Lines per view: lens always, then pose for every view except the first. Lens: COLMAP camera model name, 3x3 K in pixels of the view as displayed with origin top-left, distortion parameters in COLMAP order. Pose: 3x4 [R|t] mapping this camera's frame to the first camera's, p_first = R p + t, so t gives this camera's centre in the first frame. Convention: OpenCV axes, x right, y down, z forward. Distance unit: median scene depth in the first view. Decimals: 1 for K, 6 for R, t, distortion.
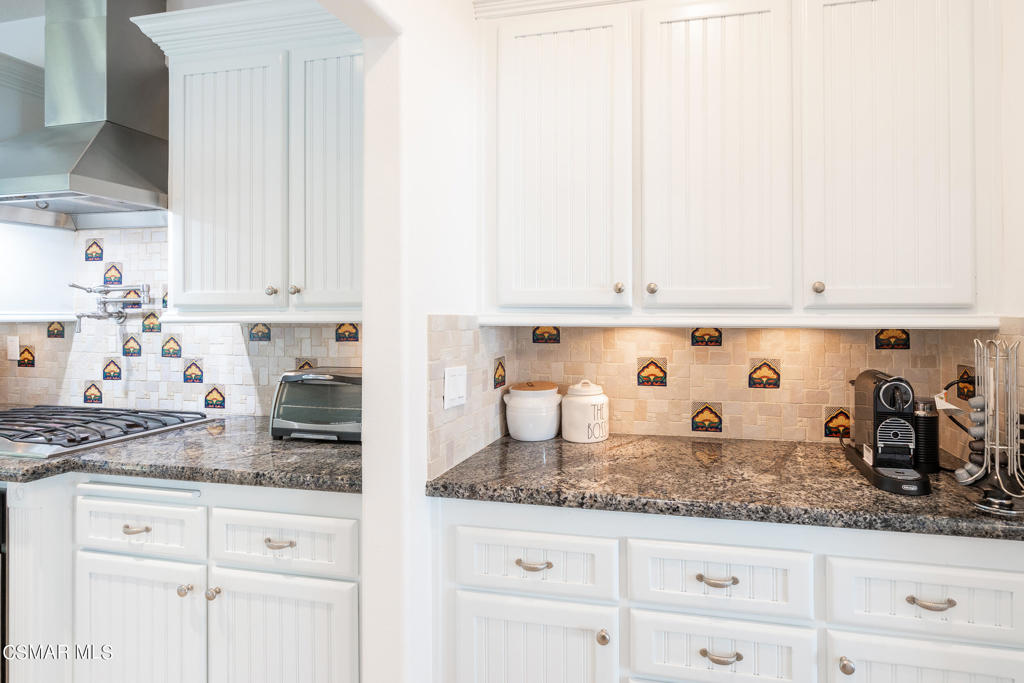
lens RADIAL K [[499.7, 0, 581.7], [0, 499.7, 310.1], [0, 0, 1]] dist [0.002208, 0.000768]
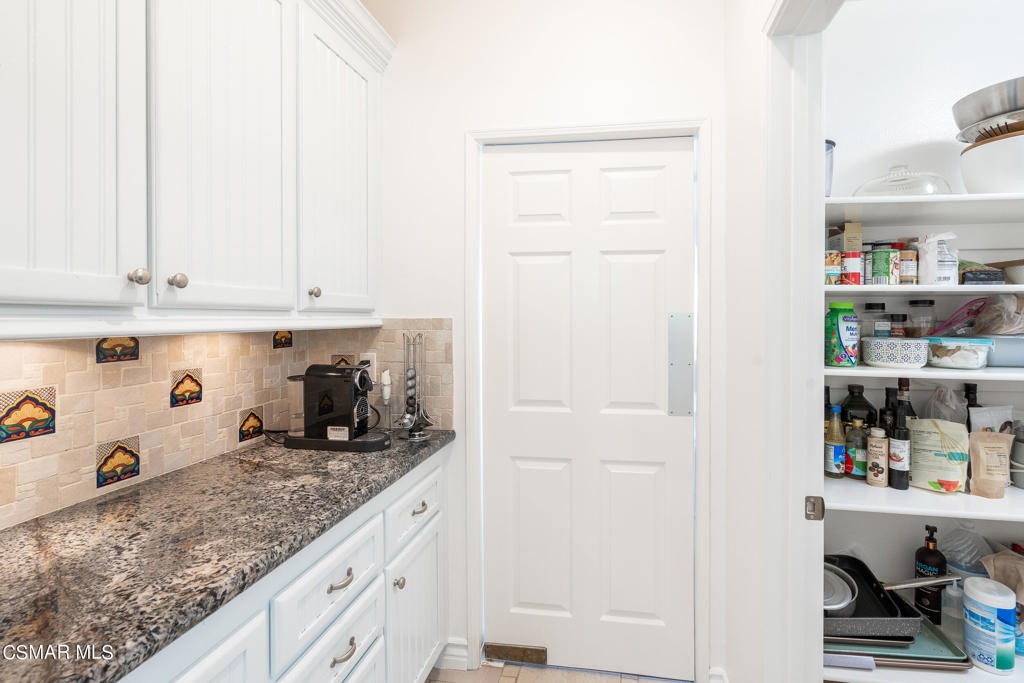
lens RADIAL K [[499.7, 0, 557.1], [0, 499.7, 318.9], [0, 0, 1]] dist [0.002208, 0.000768]
pose [[-0.057413, -0.004459, 0.998341, -0.516132], [-0.003404, 0.999985, 0.004270, 0.005813], [-0.998345, -0.003153, -0.057427, 0.428395]]
